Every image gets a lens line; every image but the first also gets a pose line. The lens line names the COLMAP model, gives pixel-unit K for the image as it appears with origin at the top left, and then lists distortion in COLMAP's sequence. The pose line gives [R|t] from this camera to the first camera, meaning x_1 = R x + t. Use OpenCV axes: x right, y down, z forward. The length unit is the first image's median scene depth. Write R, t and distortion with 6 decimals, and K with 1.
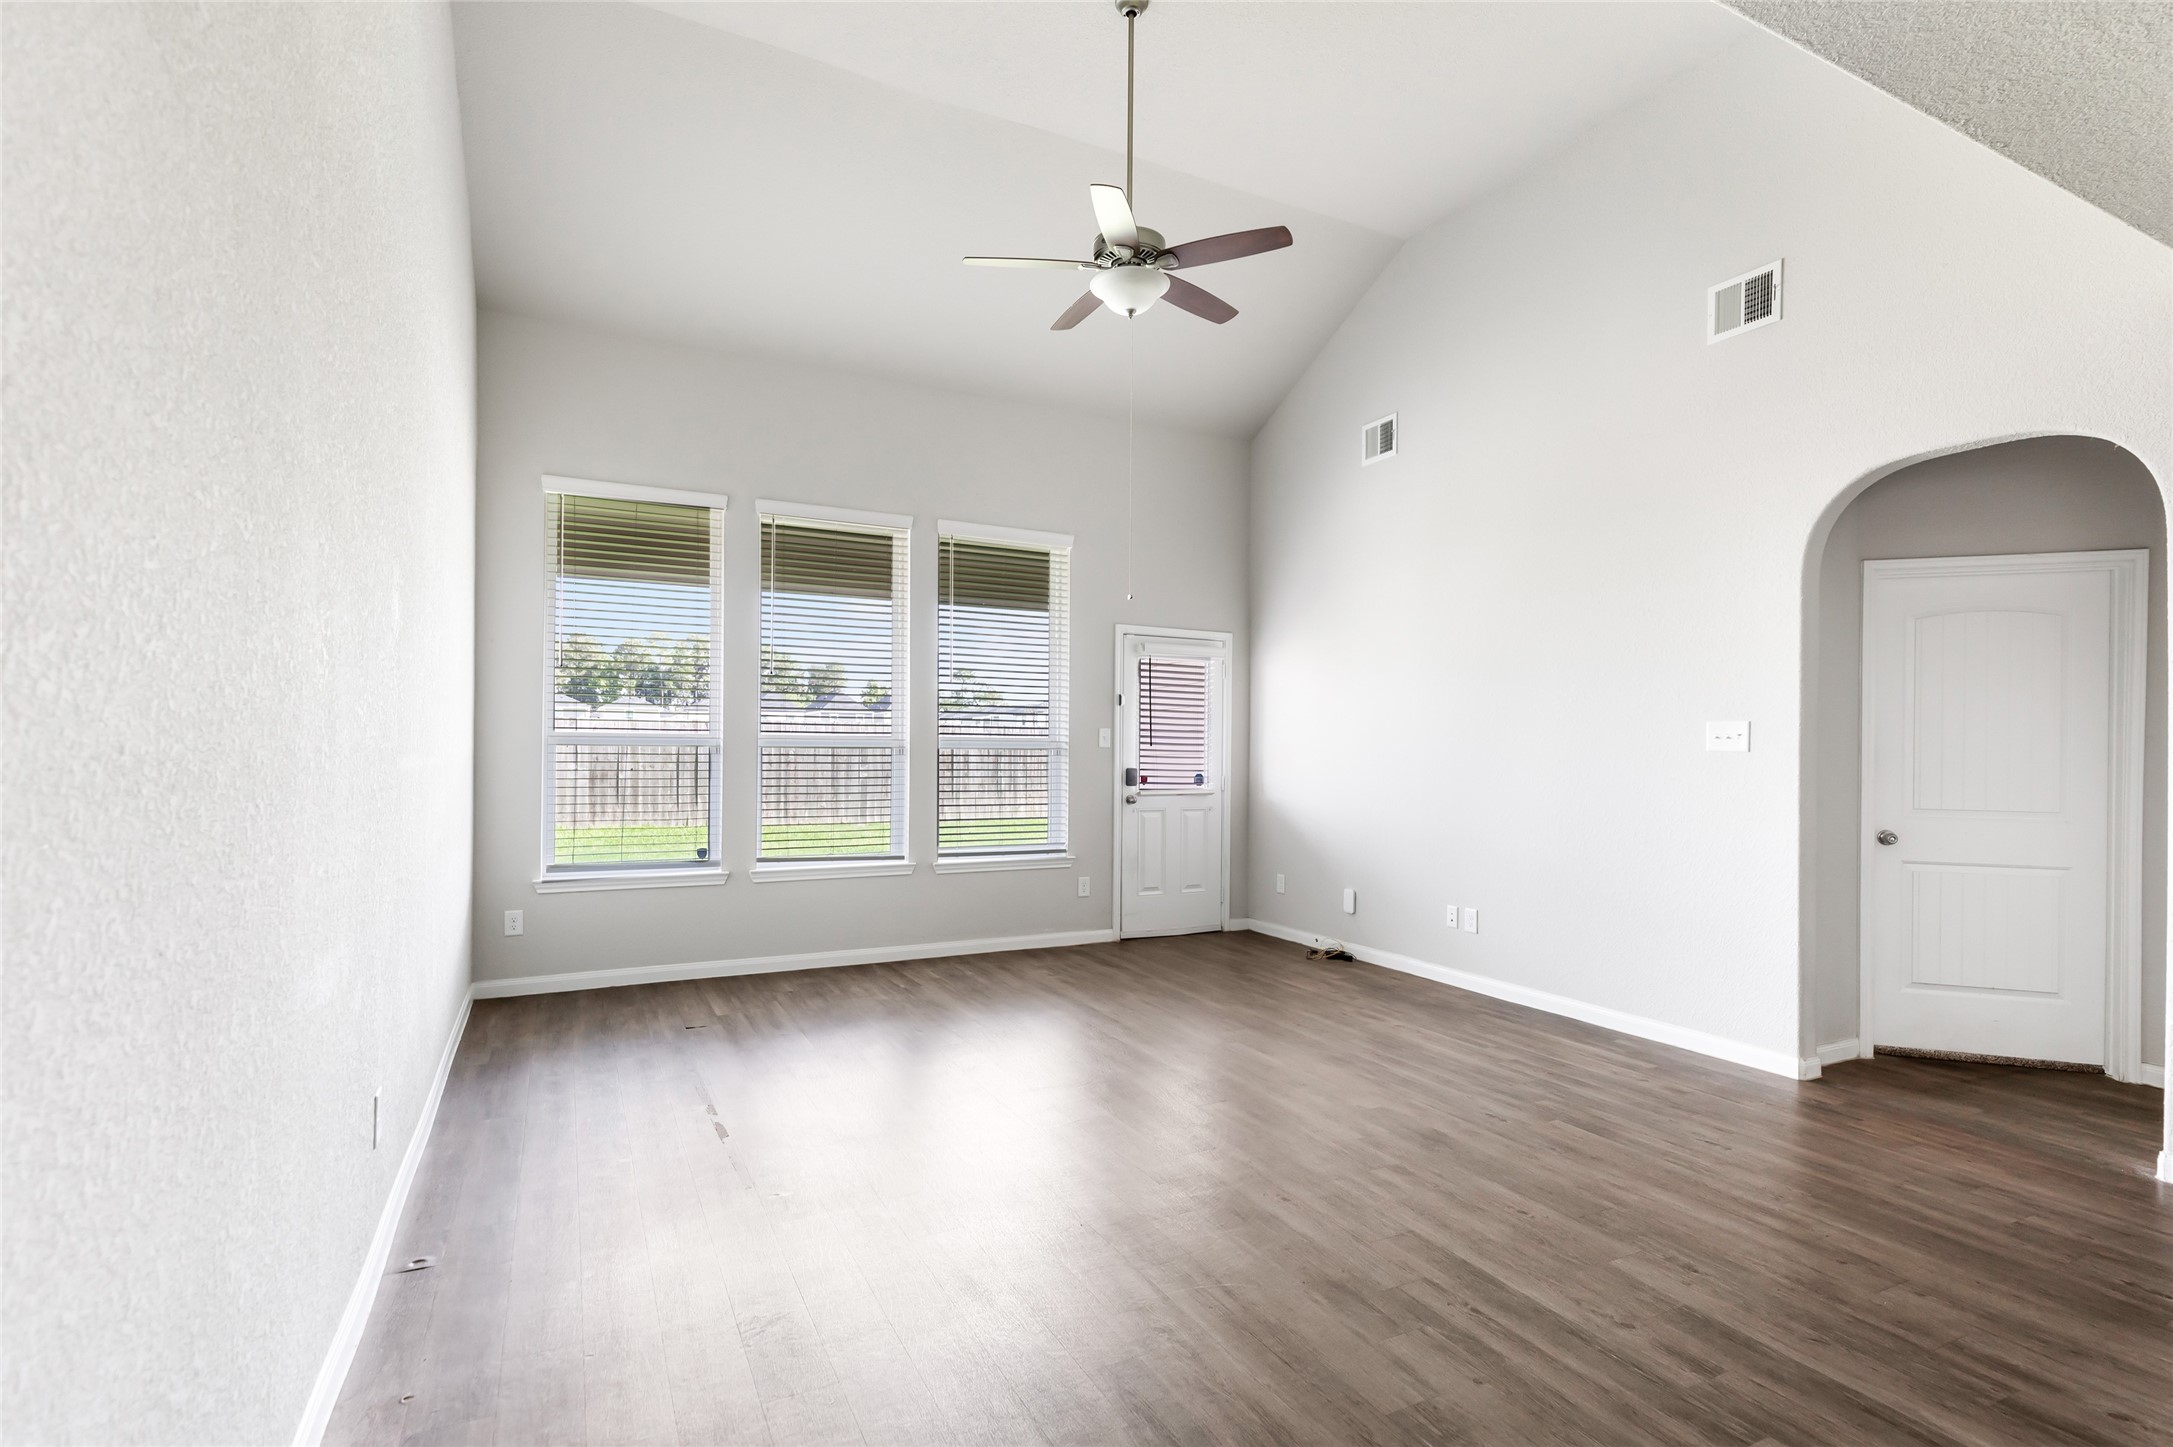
lens RADIAL K [[1022.4, 0, 1107.0], [0, 1022.4, 735.8], [0, 0, 1]] dist [0.009263, -0.005171]
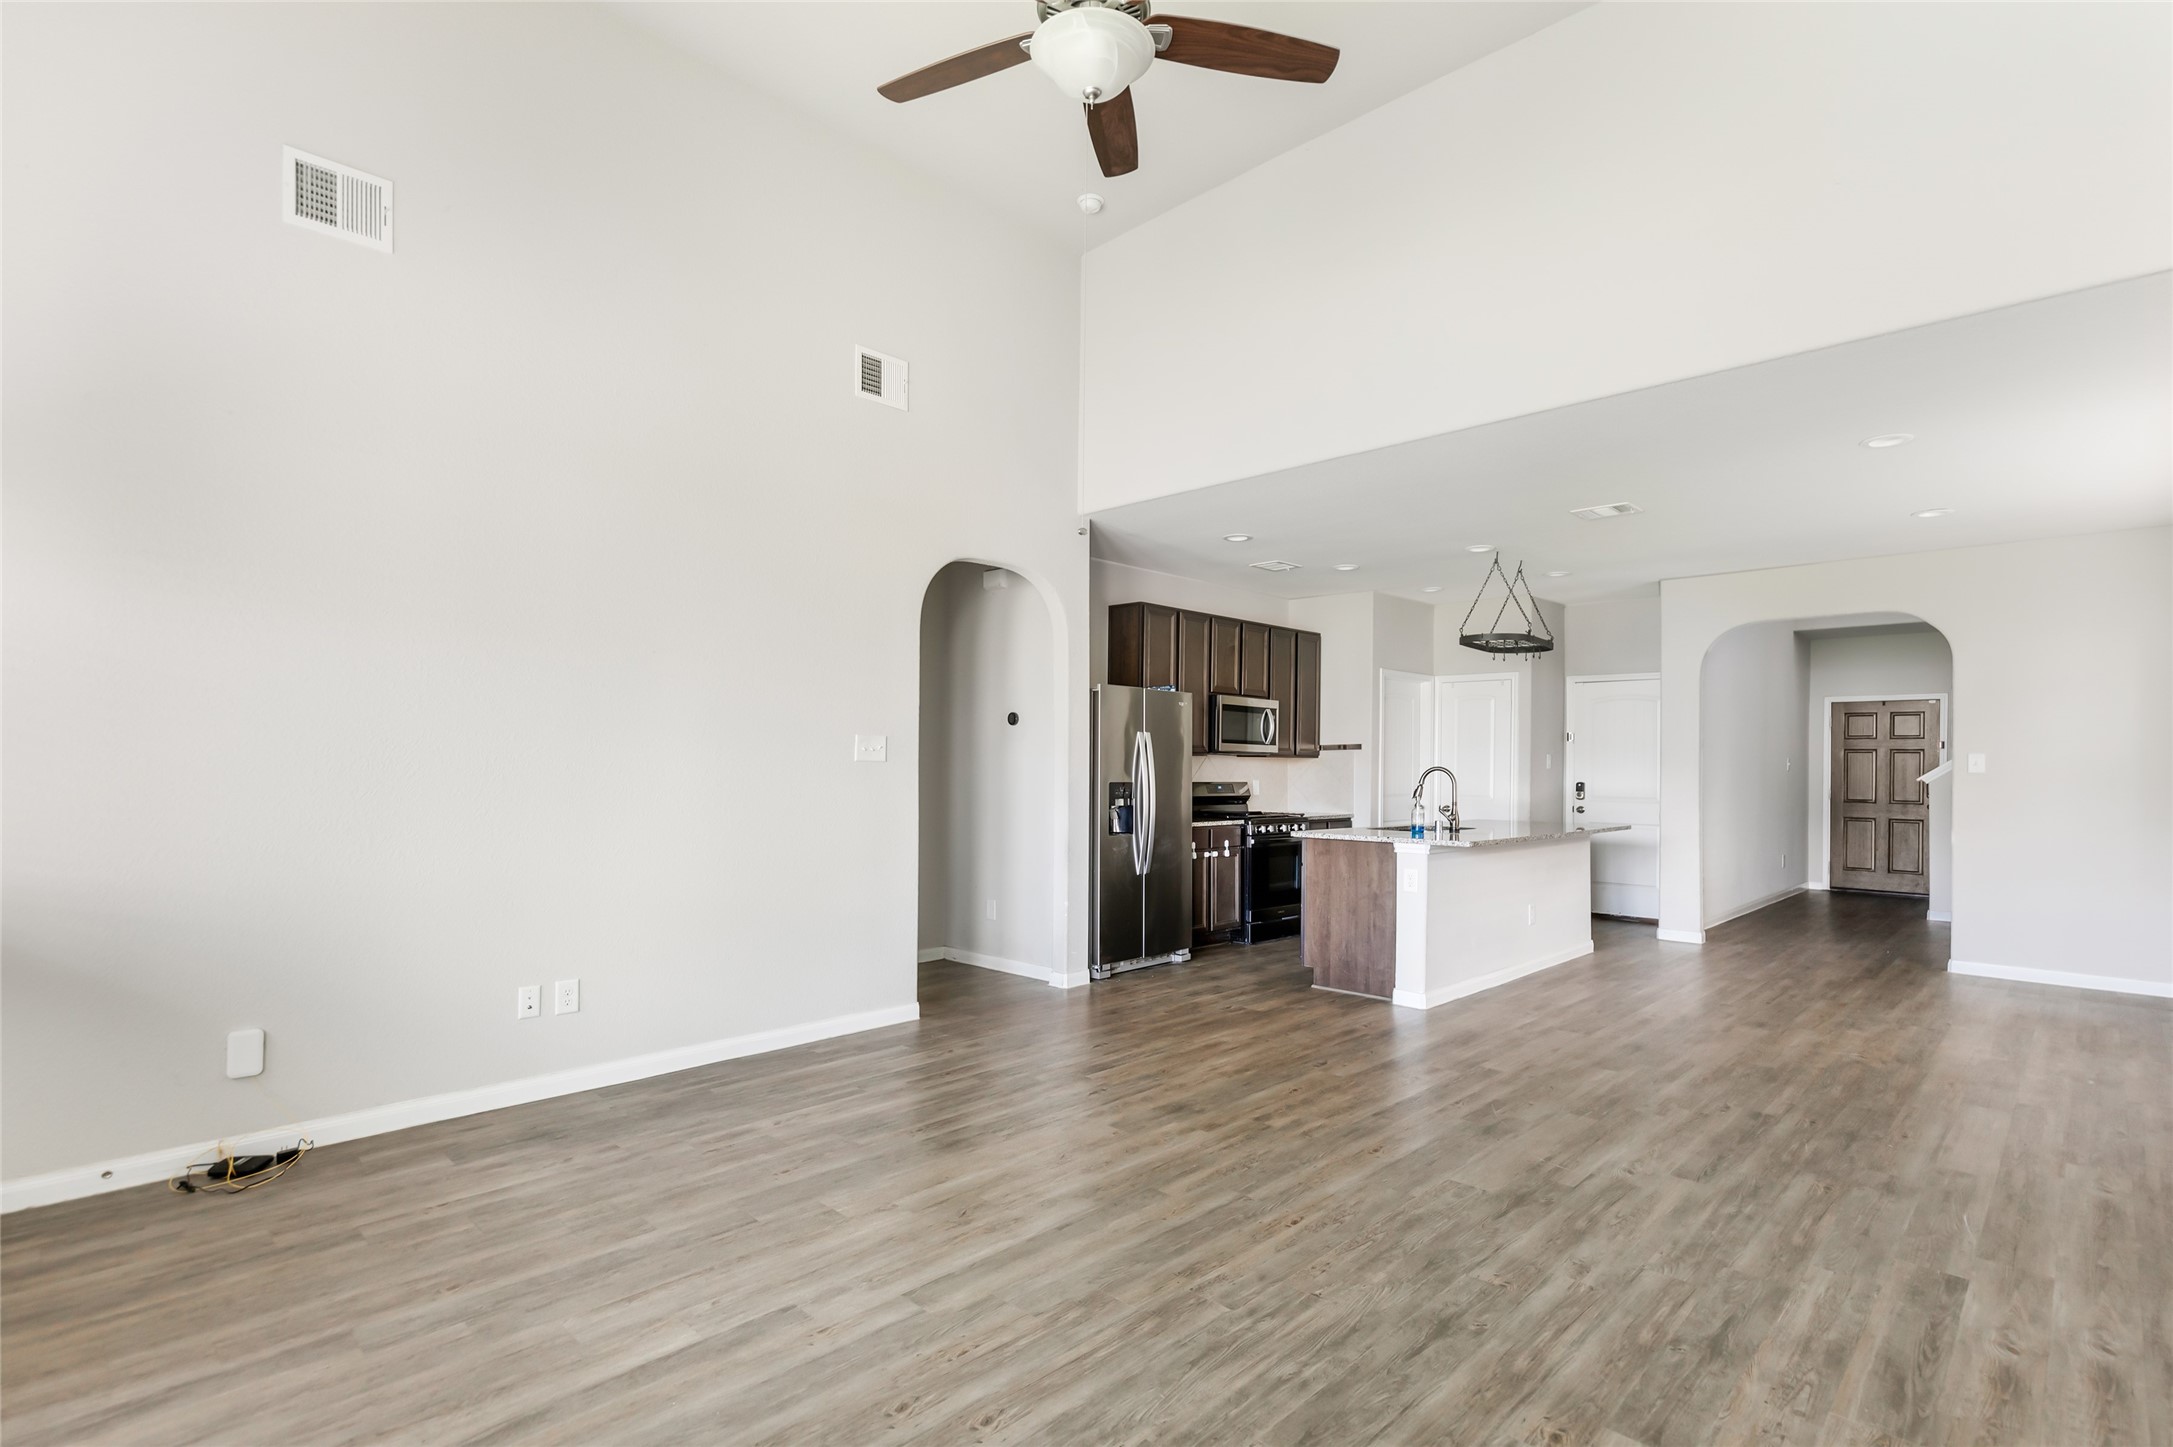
lens RADIAL K [[1022.4, 0, 1070.5], [0, 1022.4, 768.0], [0, 0, 1]] dist [0.009263, -0.005171]
pose [[-0.294714, -0.013564, 0.955489, -0.388019], [-0.021712, 0.999736, 0.007495, 0.005587], [-0.955339, -0.018537, -0.294931, 0.780642]]
